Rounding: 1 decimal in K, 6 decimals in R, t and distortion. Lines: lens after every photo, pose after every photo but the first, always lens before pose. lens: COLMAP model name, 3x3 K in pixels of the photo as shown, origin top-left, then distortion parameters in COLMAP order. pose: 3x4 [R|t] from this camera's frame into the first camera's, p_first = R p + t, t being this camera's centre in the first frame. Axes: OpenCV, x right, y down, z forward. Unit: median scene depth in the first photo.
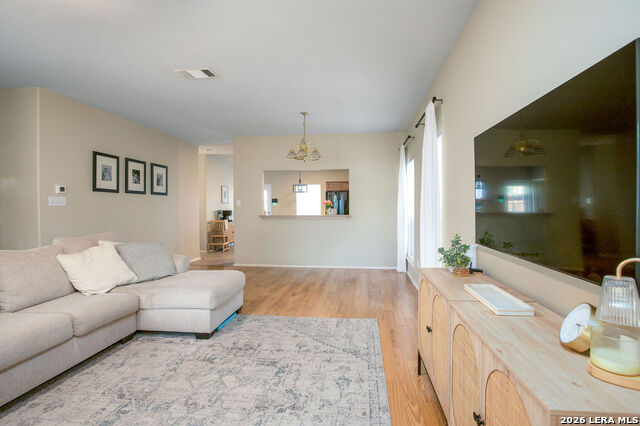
lens RADIAL K [[304.3, 0, 313.2], [0, 304.3, 202.1], [0, 0, 1]] dist [-0.035604, 0.000855]
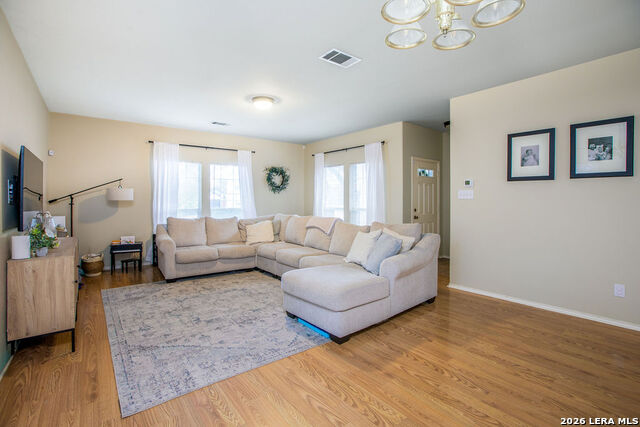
lens RADIAL K [[304.3, 0, 313.2], [0, 304.3, 202.6], [0, 0, 1]] dist [-0.035604, 0.000855]
pose [[-0.690937, 0.005889, -0.722891, 0.413920], [0.009853, 0.999951, -0.001272, 0.030855], [0.722848, -0.008001, -0.690961, 1.879763]]
